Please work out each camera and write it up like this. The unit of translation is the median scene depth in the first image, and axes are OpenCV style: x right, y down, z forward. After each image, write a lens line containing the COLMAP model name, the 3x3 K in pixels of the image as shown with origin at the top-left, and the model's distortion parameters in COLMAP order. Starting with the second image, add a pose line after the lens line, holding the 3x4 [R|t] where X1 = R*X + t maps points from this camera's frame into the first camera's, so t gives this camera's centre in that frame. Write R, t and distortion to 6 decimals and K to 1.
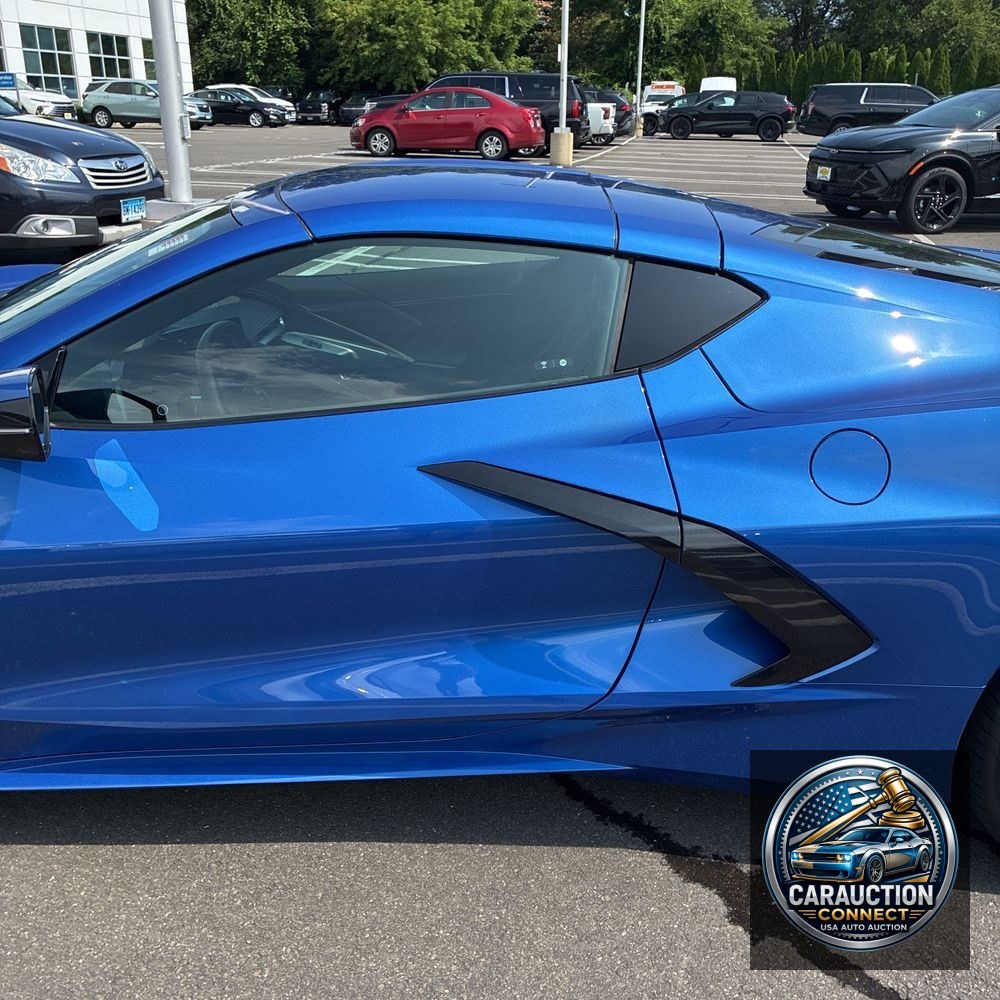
lens RADIAL K [[1019.3, 0, 501.1], [0, 1019.3, 489.4], [0, 0, 1]] dist [0.024634, 0.000000]
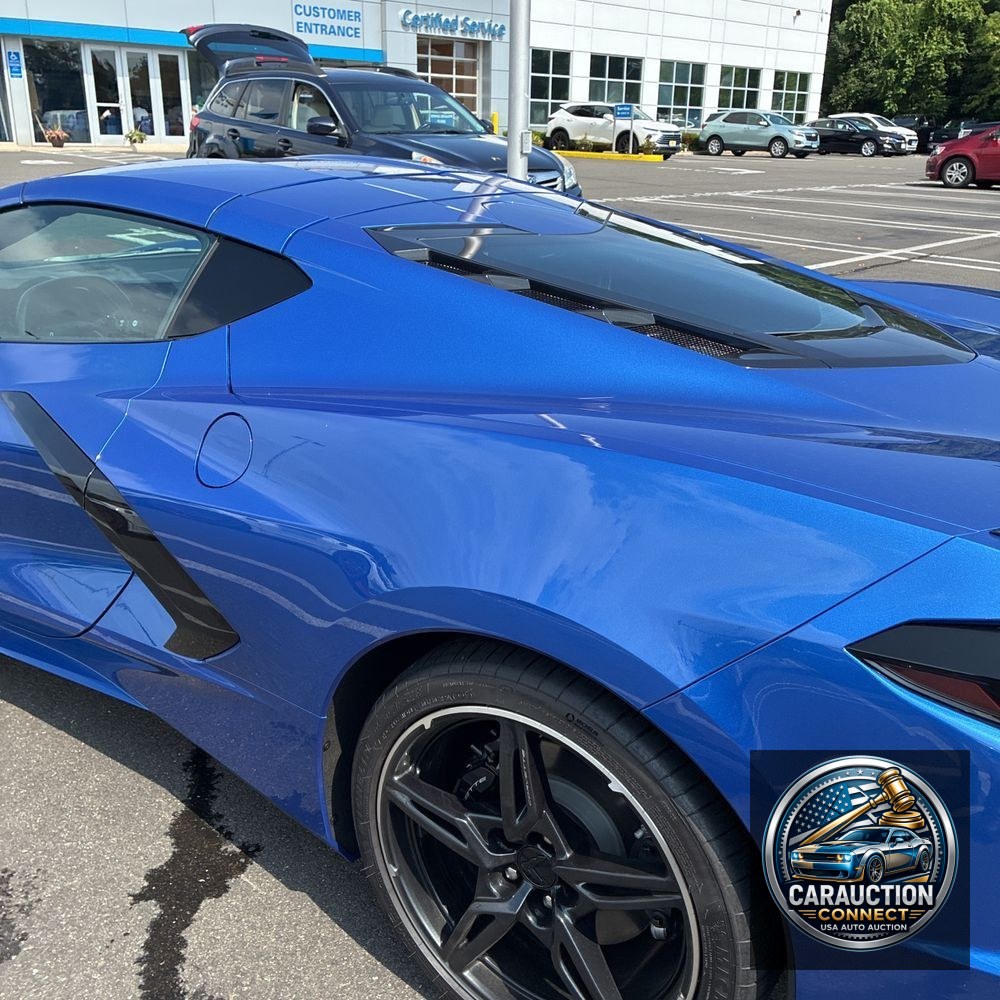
lens RADIAL K [[1019.3, 0, 487.4], [0, 1019.3, 487.7], [0, 0, 1]] dist [0.024634, 0.000000]
pose [[0.820728, 0.195171, -0.536948, 0.054342], [-0.210245, 0.977065, 0.033785, -0.003690], [0.531227, 0.085162, 0.842939, 0.015362]]
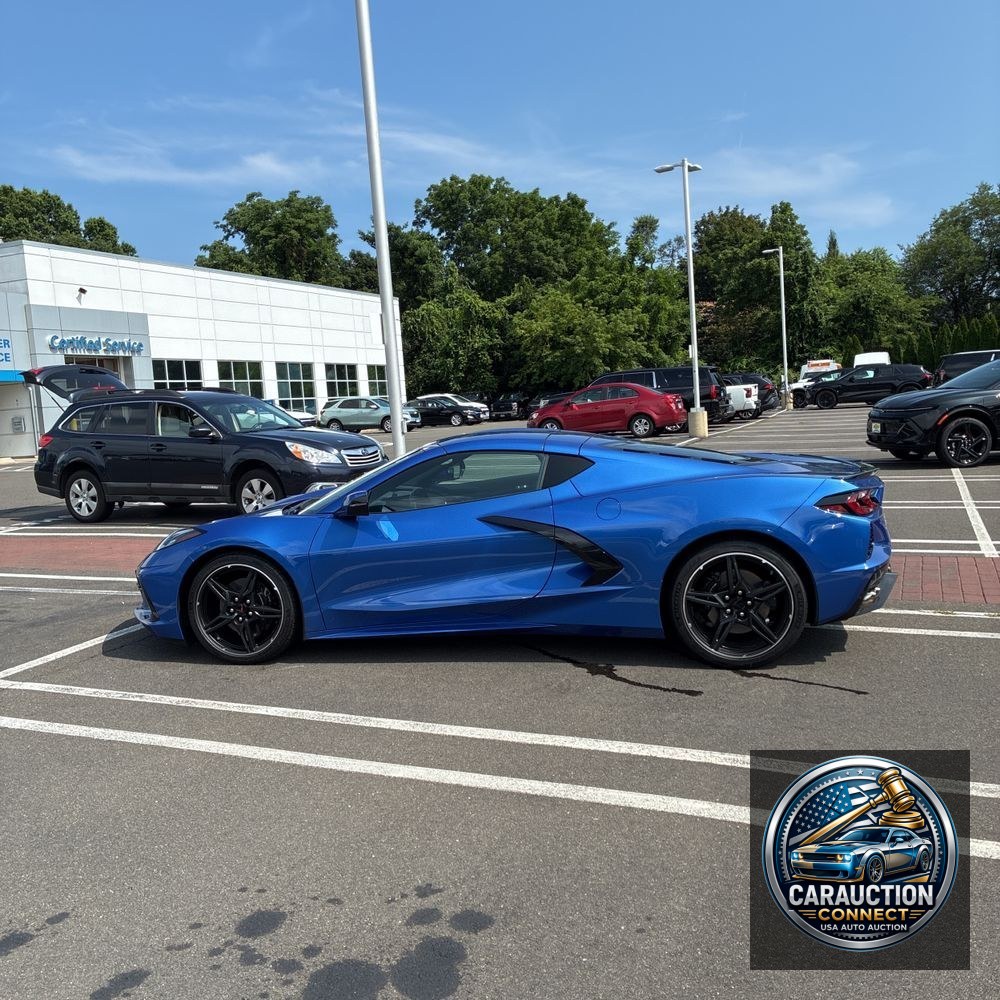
lens RADIAL K [[1019.3, 0, 495.8], [0, 1019.3, 505.5], [0, 0, 1]] dist [0.024634, 0.000000]
pose [[0.980075, -0.054446, -0.191018, 0.030002], [0.004781, 0.967885, -0.251347, 0.037707], [0.198568, 0.245425, 0.948861, -0.102846]]
